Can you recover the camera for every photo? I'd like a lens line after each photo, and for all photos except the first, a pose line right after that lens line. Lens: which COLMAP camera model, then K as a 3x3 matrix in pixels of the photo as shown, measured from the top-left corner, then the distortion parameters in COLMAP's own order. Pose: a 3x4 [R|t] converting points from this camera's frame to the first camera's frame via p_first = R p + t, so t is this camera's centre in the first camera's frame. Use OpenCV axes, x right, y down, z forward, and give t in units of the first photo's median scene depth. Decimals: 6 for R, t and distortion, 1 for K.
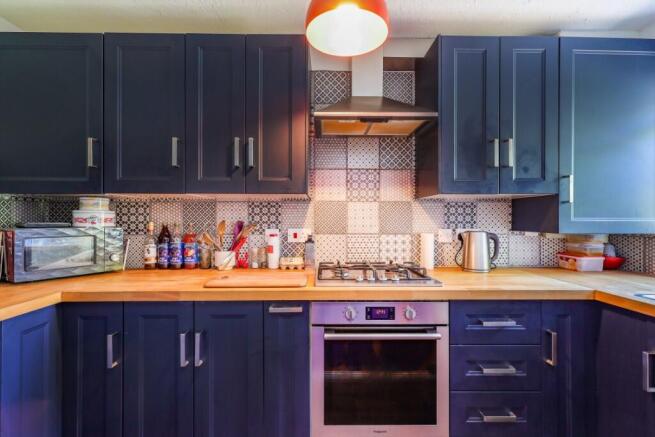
lens RADIAL K [[308.3, 0, 324.4], [0, 308.3, 220.1], [0, 0, 1]] dist [0.000838, 0.001080]
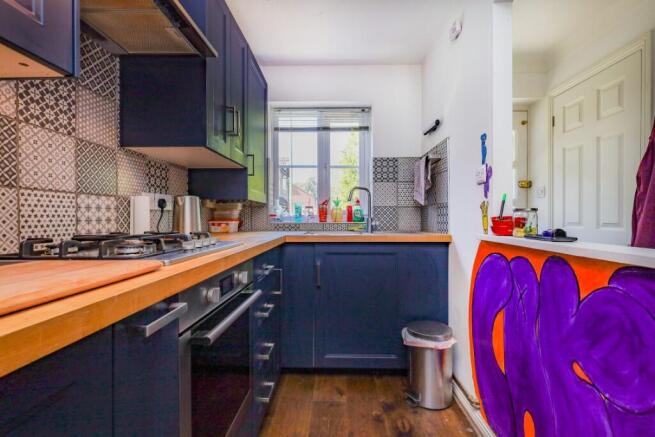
lens RADIAL K [[308.3, 0, 324.4], [0, 308.3, 220.1], [0, 0, 1]] dist [0.000838, 0.001080]
pose [[0.053043, -0.010680, 0.998535, -0.386976], [0.002559, 0.999941, 0.010559, 0.092382], [-0.998589, 0.001995, 0.053067, 0.495629]]
